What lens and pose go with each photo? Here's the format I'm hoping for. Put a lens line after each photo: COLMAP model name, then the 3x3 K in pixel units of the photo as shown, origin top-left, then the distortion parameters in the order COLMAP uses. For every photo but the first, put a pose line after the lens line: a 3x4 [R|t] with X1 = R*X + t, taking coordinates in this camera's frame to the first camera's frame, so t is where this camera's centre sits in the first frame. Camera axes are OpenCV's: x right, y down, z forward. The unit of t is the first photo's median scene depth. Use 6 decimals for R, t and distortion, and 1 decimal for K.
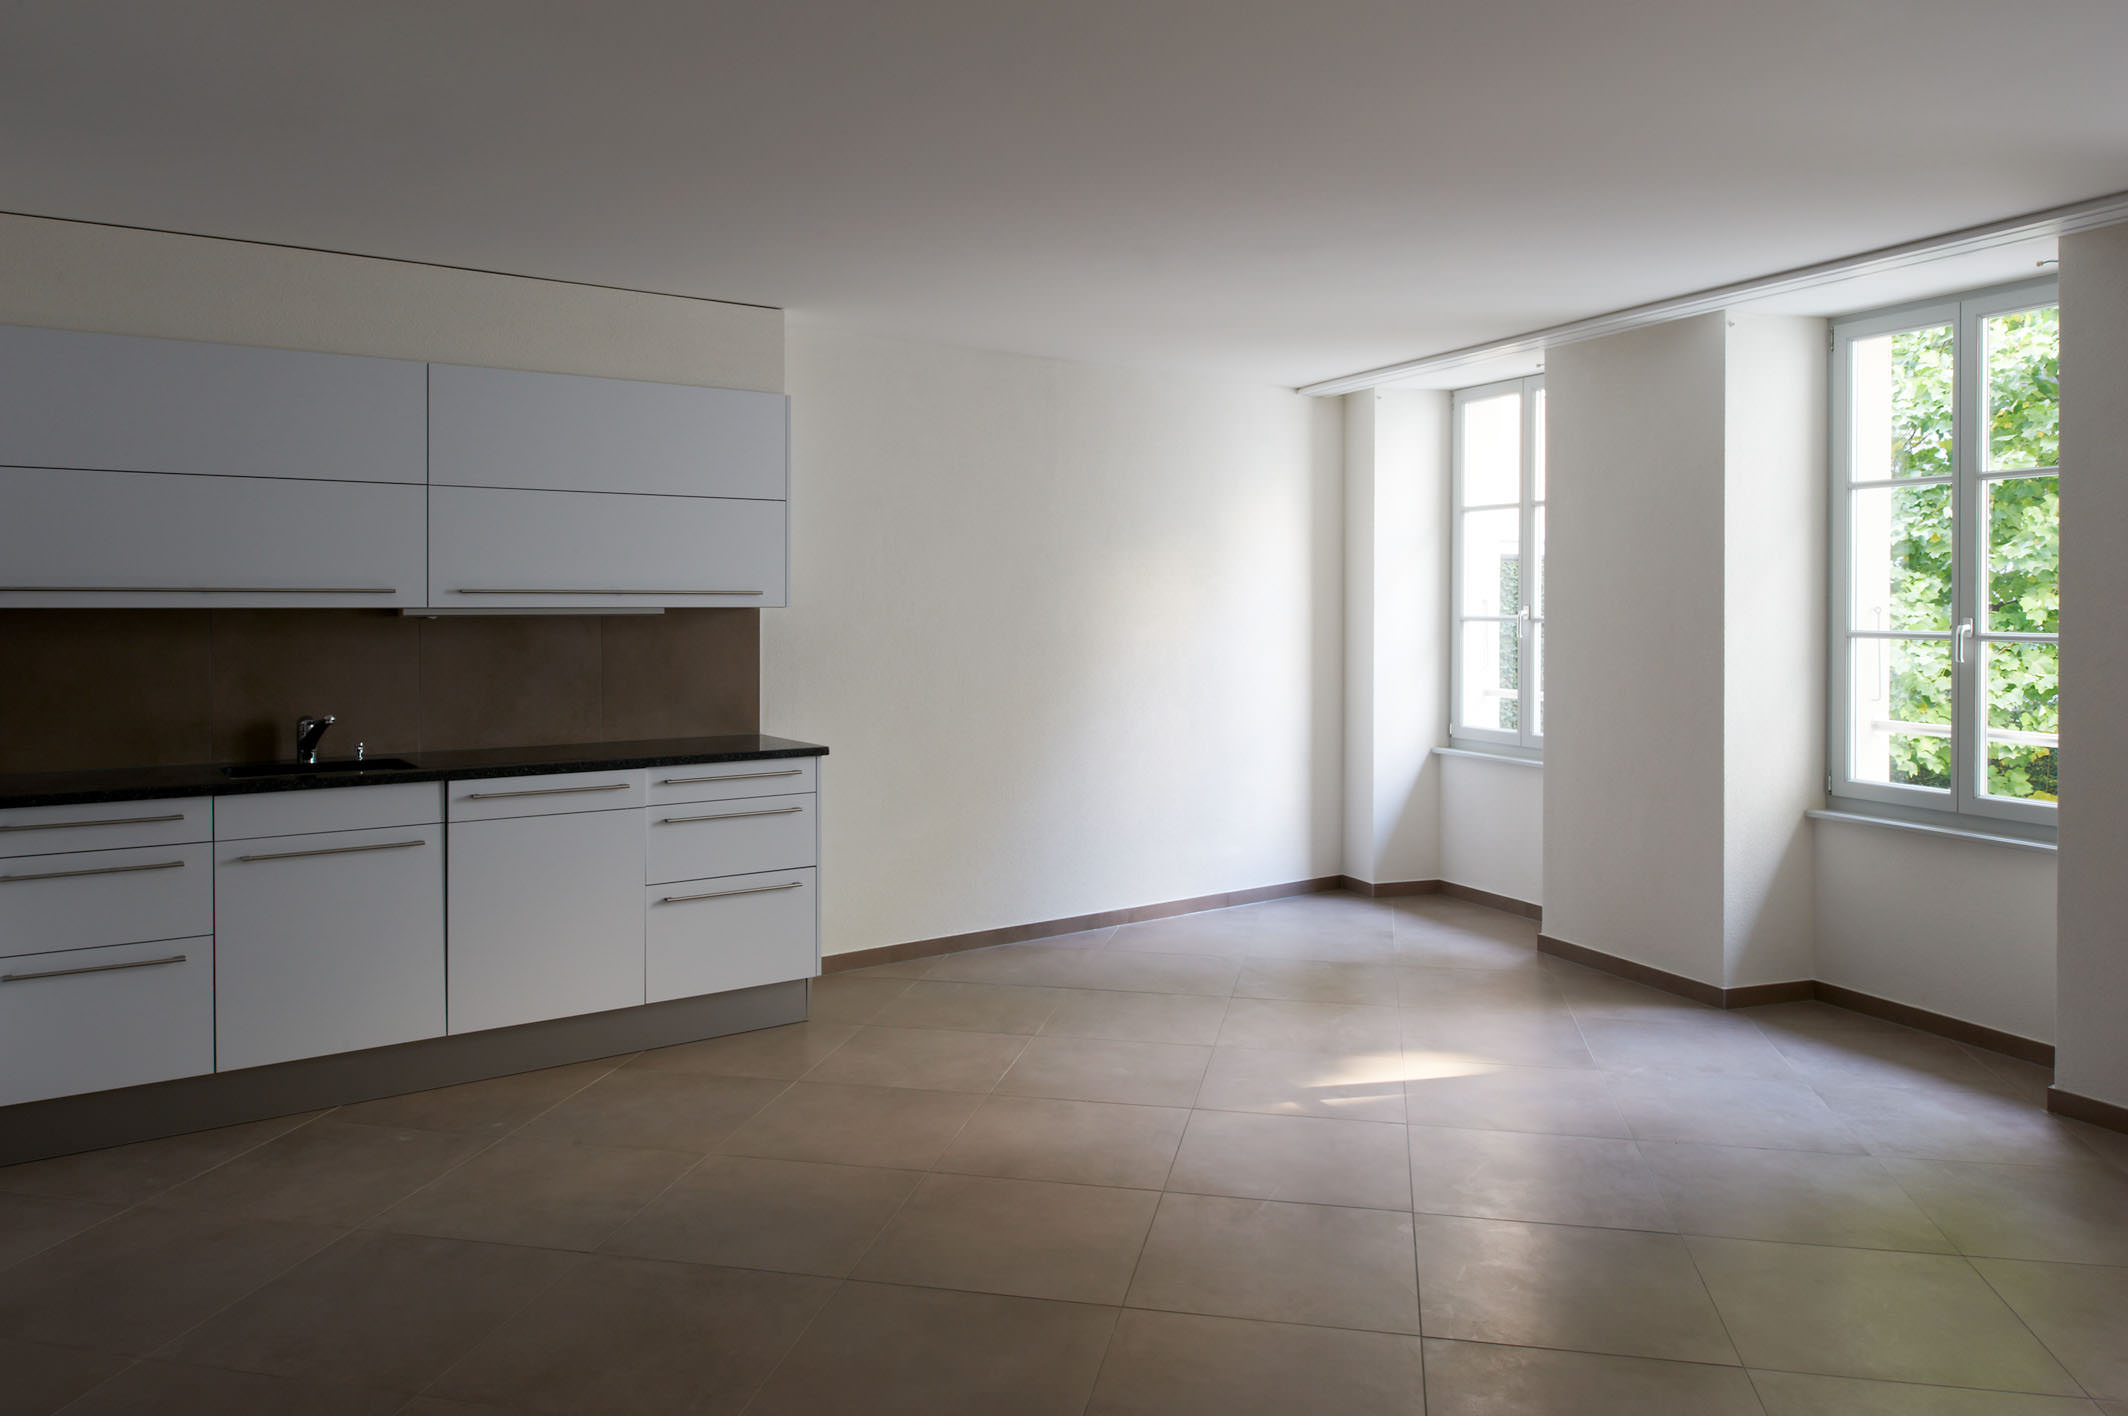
lens RADIAL K [[1482.4, 0, 1068.9], [0, 1482.4, 607.6], [0, 0, 1]] dist [-0.006409, -0.001283]
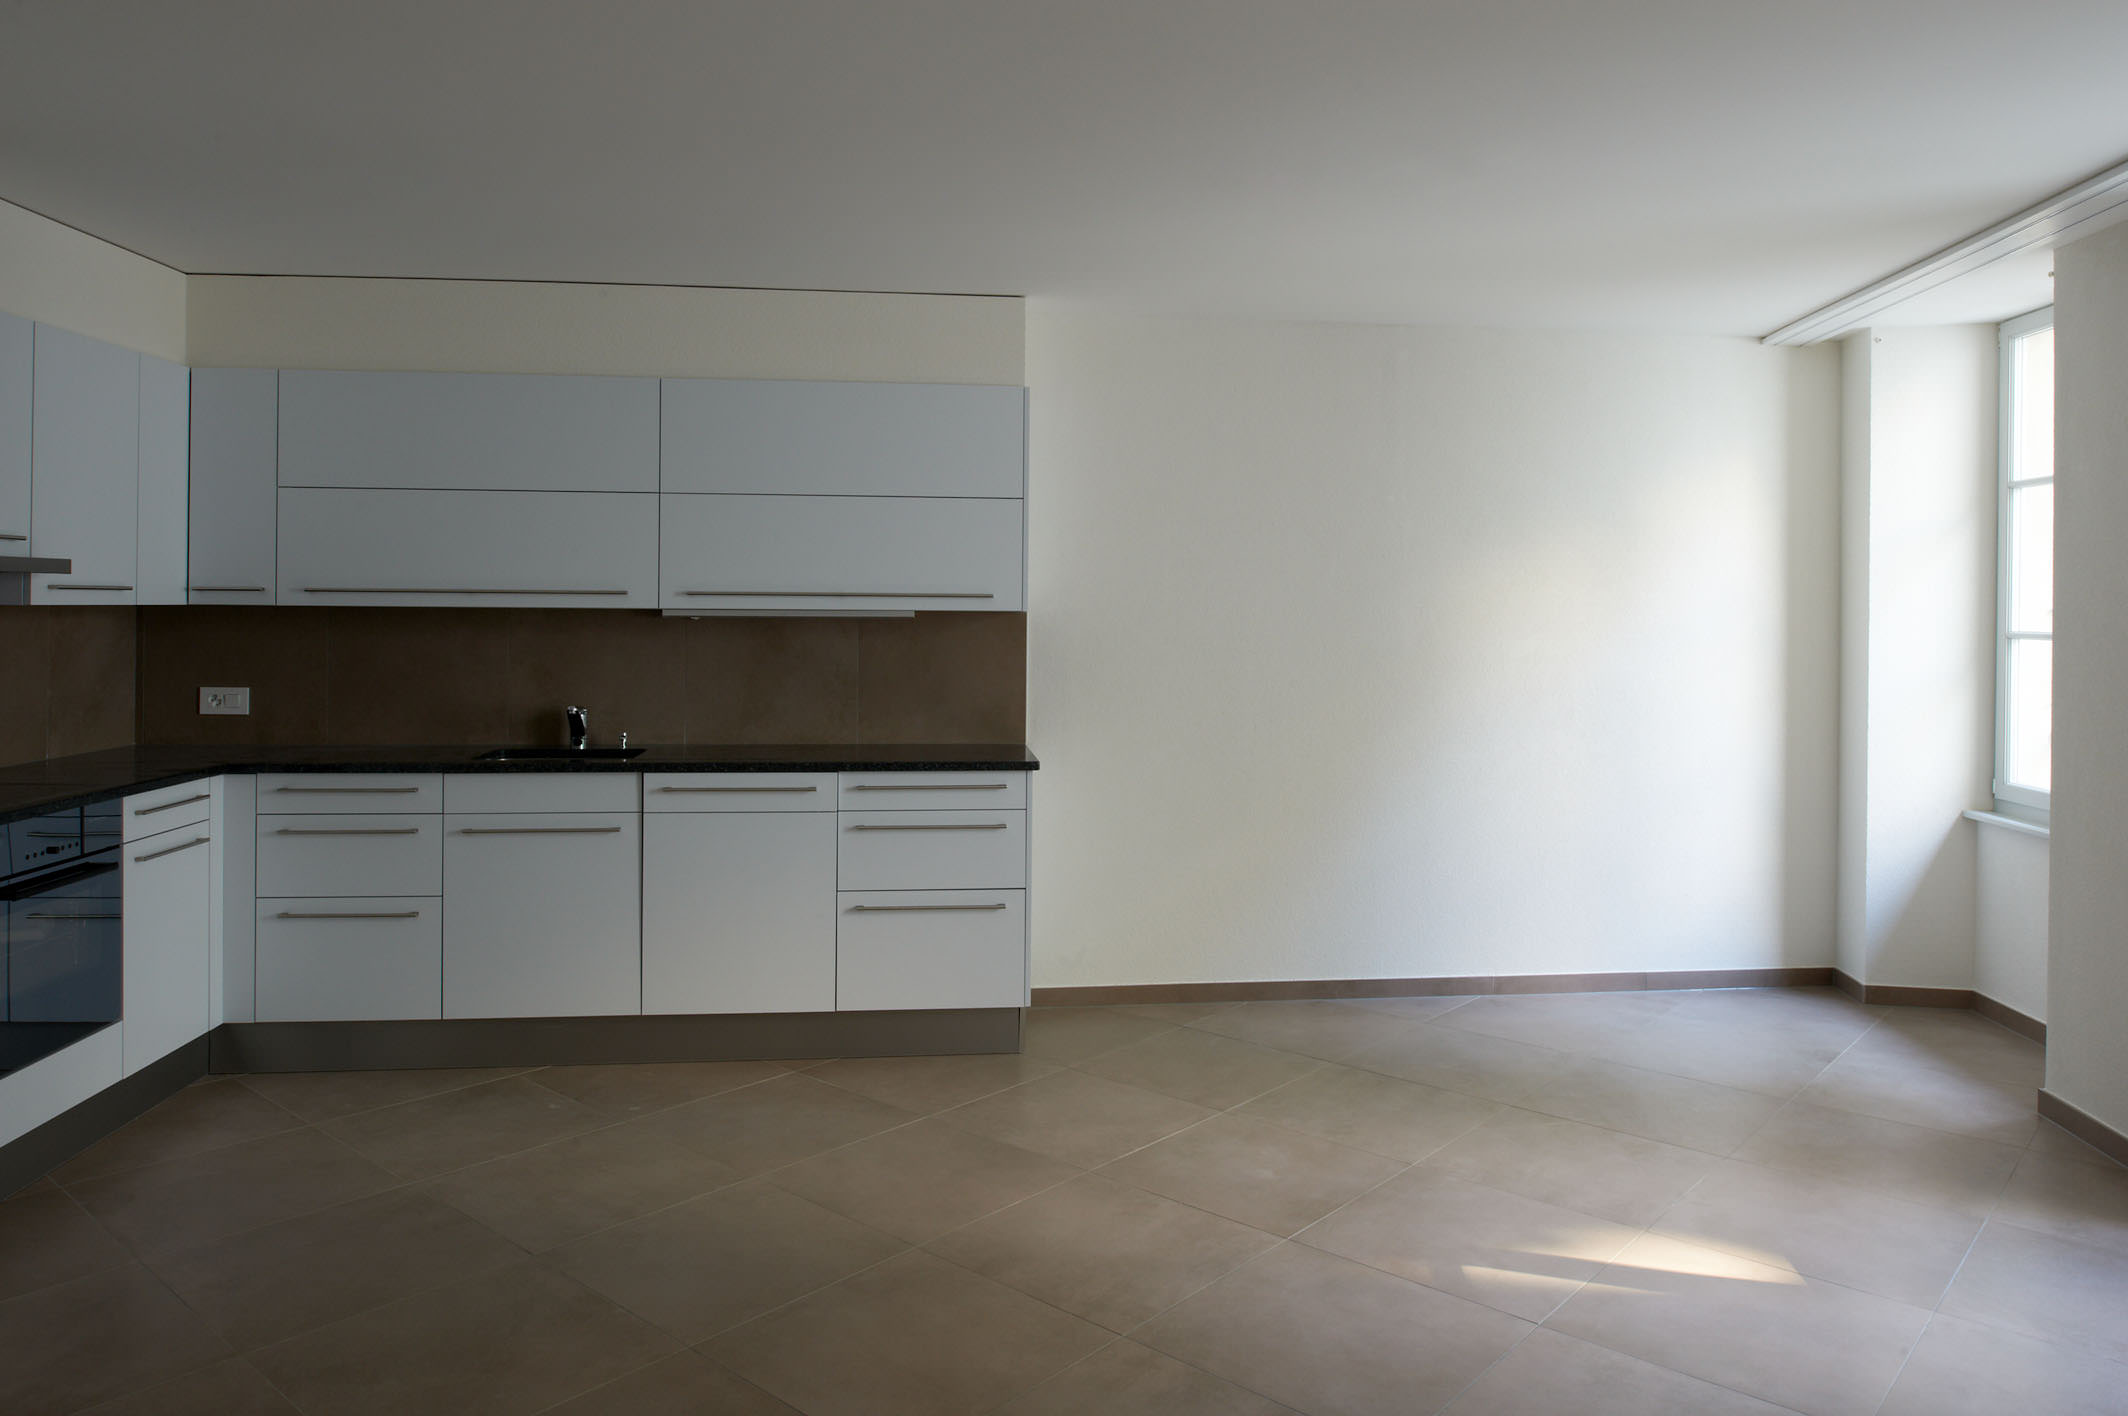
lens RADIAL K [[1482.4, 0, 1068.9], [0, 1482.4, 607.6], [0, 0, 1]] dist [-0.006409, -0.001283]
pose [[0.868434, 0.006286, -0.495764, 0.326971], [-0.008762, 0.999958, -0.002670, -0.000386], [0.495727, 0.006663, 0.868453, 0.209149]]
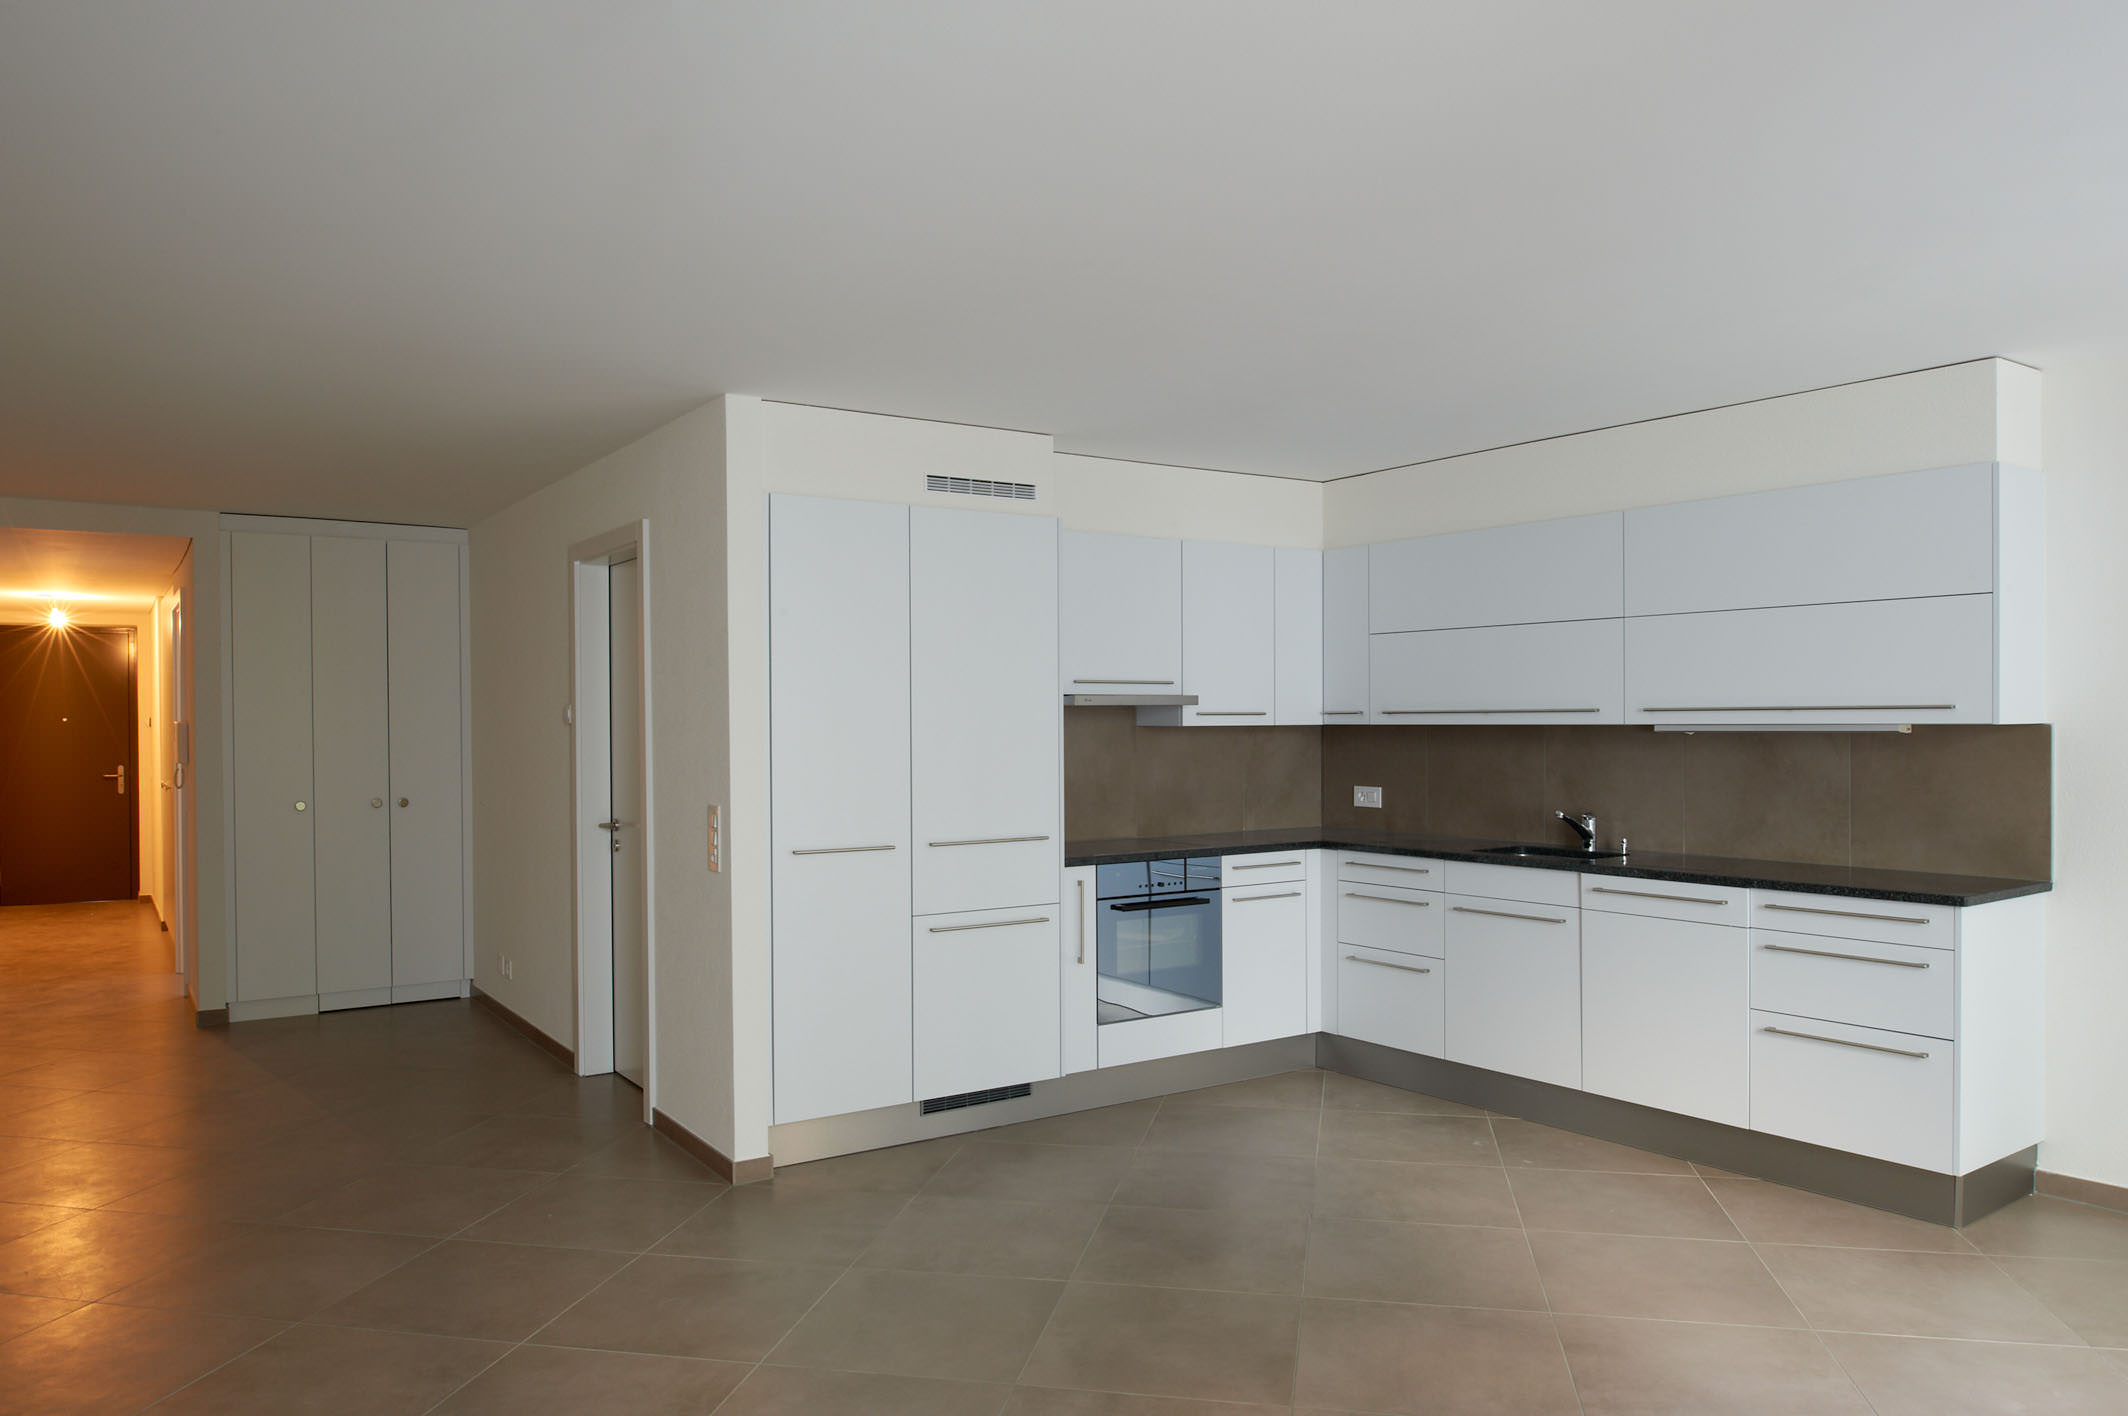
lens RADIAL K [[1483.1, 0, 1063.7], [0, 1483.1, 732.4], [0, 0, 1]] dist [-0.004747, -0.001948]
pose [[-0.000709, 0.006713, -0.999977, 0.671709], [0.001554, 0.999976, 0.006712, -0.002090], [0.999999, -0.001549, -0.000719, 0.529793]]
